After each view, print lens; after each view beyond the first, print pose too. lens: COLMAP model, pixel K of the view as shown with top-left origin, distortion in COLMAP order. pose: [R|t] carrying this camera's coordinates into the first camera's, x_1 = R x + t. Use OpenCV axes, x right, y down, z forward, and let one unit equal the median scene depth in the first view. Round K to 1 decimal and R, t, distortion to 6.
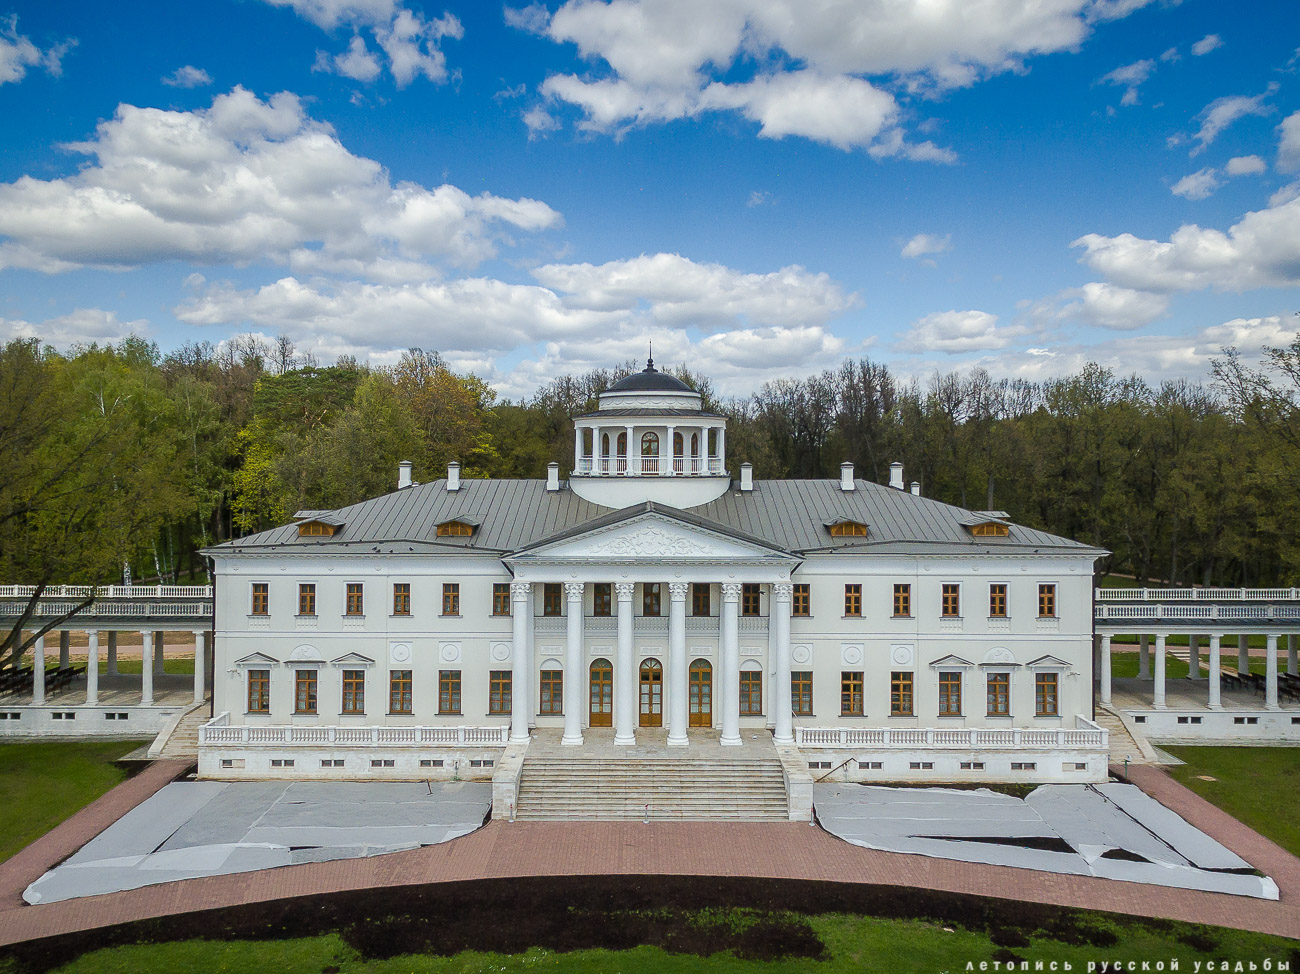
lens RADIAL K [[1036.6, 0, 626.2], [0, 1036.6, 485.0], [0, 0, 1]] dist [0.008471, 0.008145]
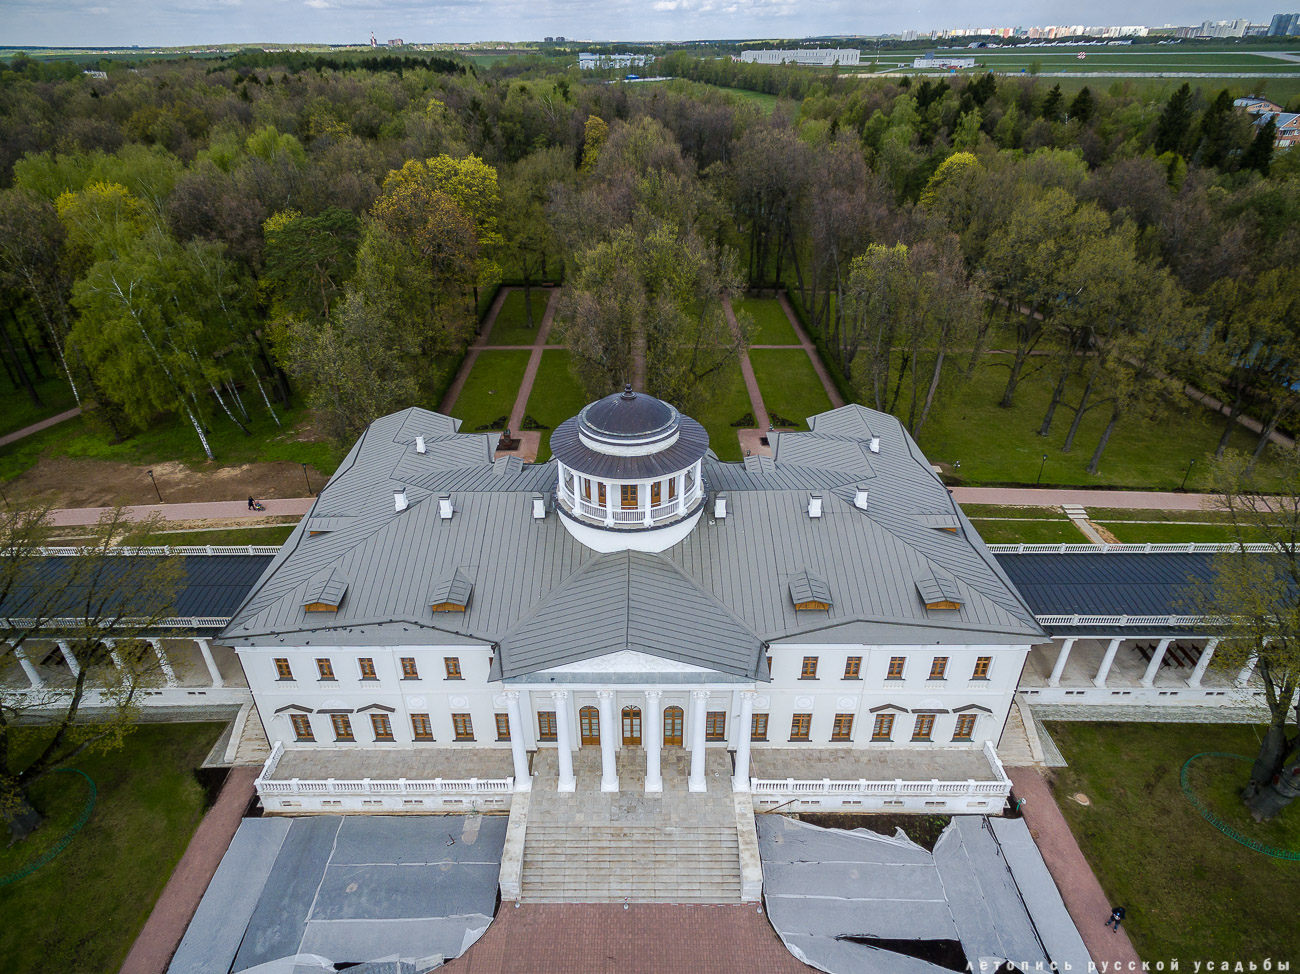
lens RADIAL K [[719.6, 0, 635.4], [0, 719.6, 479.7], [0, 0, 1]] dist [0.007473, 0.002347]
pose [[0.999835, -0.017270, 0.005714, 0.029082], [0.011916, 0.859107, 0.511658, -0.474532], [-0.013745, -0.511505, 0.859170, 0.441318]]
